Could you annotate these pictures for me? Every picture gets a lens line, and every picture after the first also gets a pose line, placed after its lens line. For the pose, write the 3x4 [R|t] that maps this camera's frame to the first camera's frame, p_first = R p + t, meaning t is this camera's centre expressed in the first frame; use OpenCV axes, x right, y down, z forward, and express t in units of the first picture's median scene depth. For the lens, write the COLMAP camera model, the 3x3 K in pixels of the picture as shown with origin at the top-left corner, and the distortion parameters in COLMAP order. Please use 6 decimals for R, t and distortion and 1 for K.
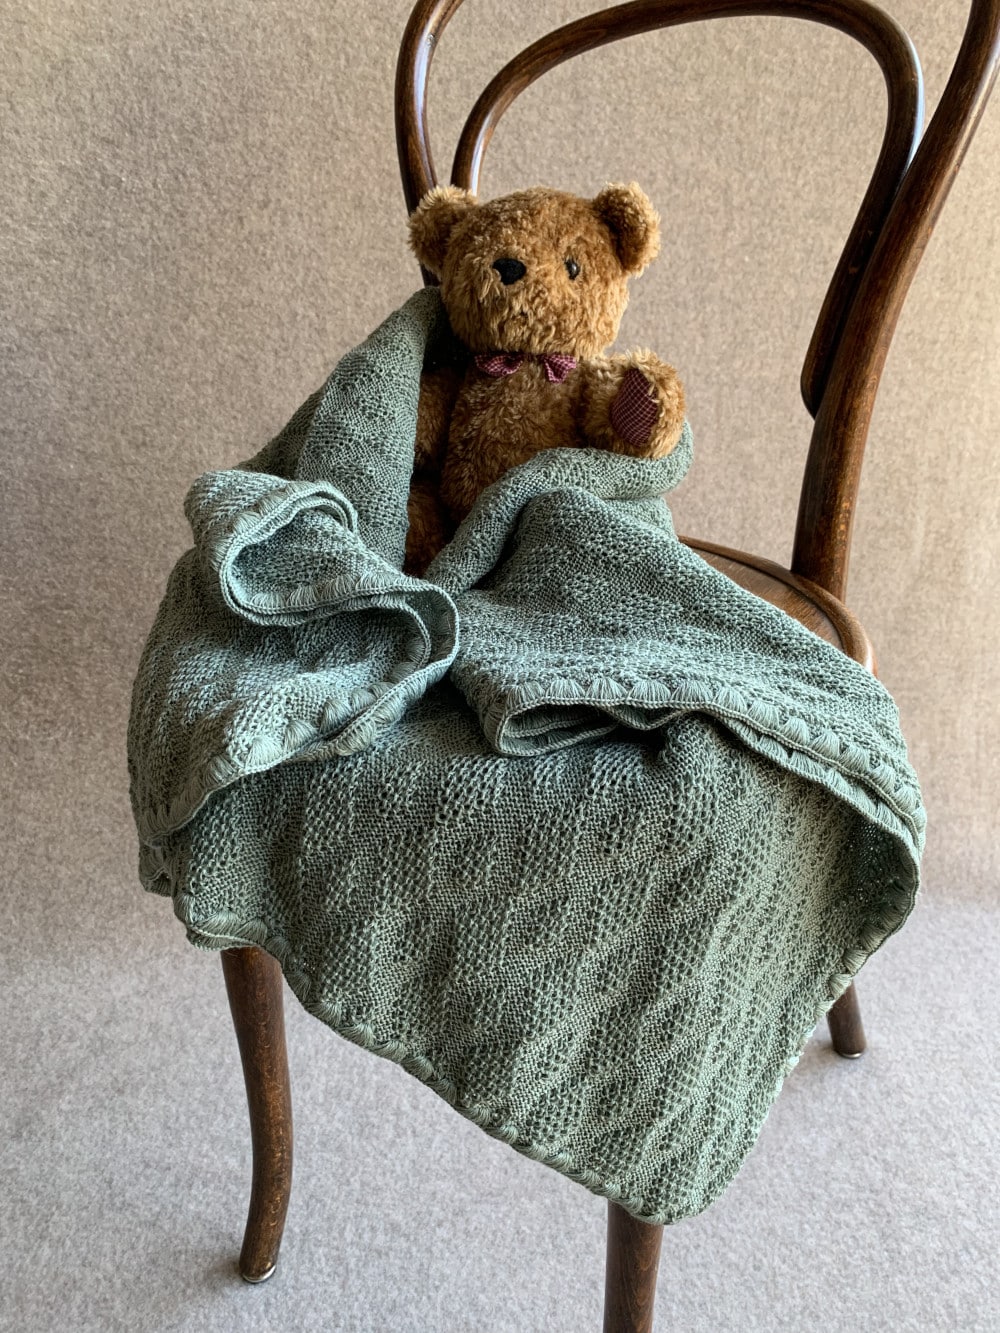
lens RADIAL K [[1069.1, 0, 525.0], [0, 1069.1, 633.8], [0, 0, 1]] dist [-0.020660, 0.013410]
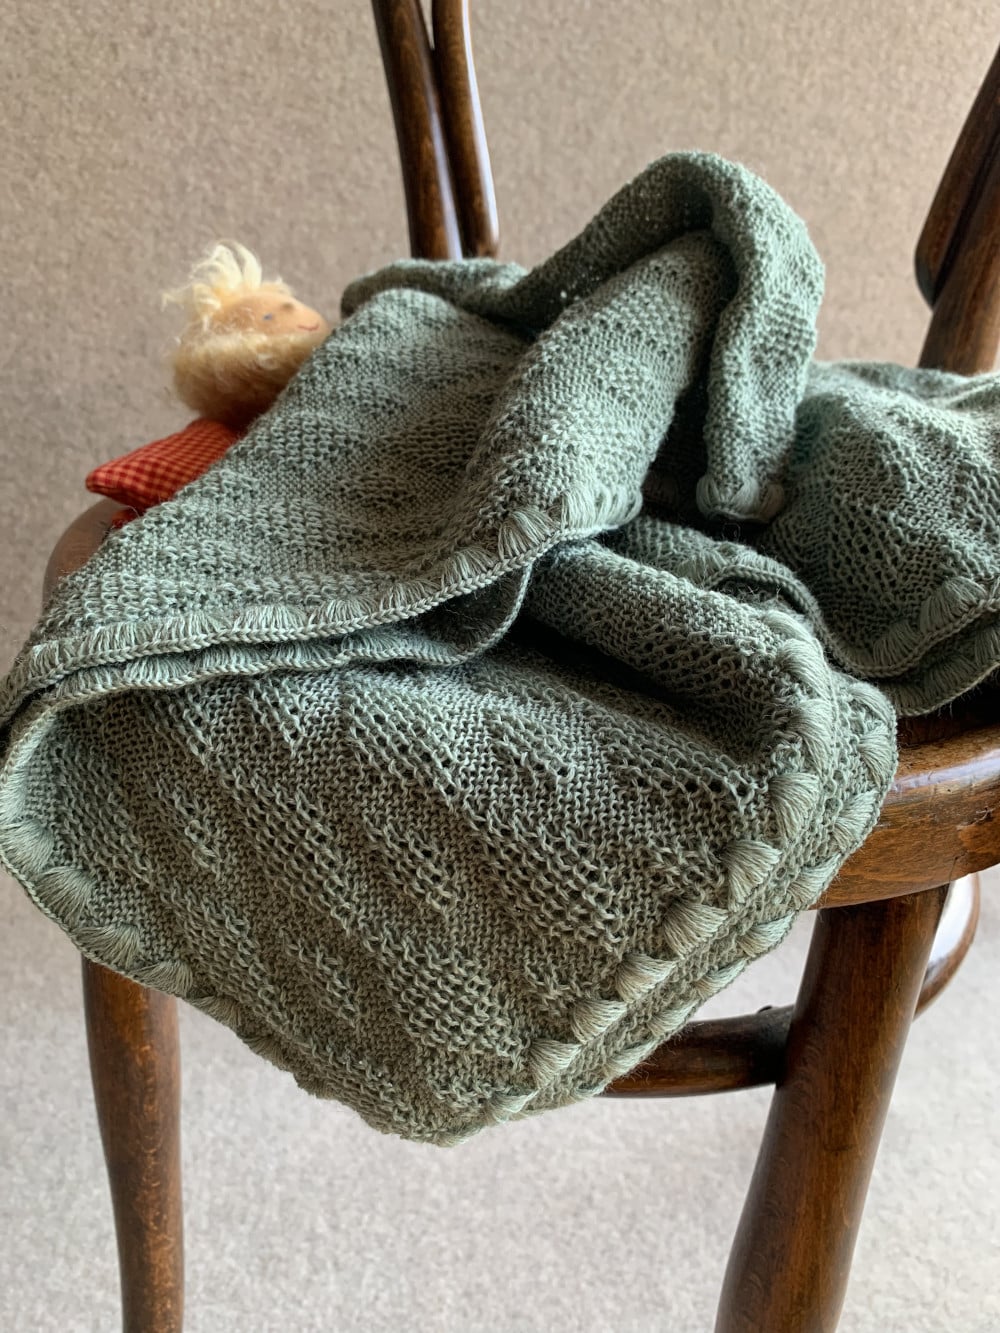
lens RADIAL K [[1069.1, 0, 522.5], [0, 1069.1, 646.7], [0, 0, 1]] dist [-0.020660, 0.013410]
pose [[0.988124, 0.018884, 0.152493, -0.087591], [-0.015884, 0.999656, -0.020868, 0.046518], [-0.152834, 0.018198, 0.988084, 0.218240]]
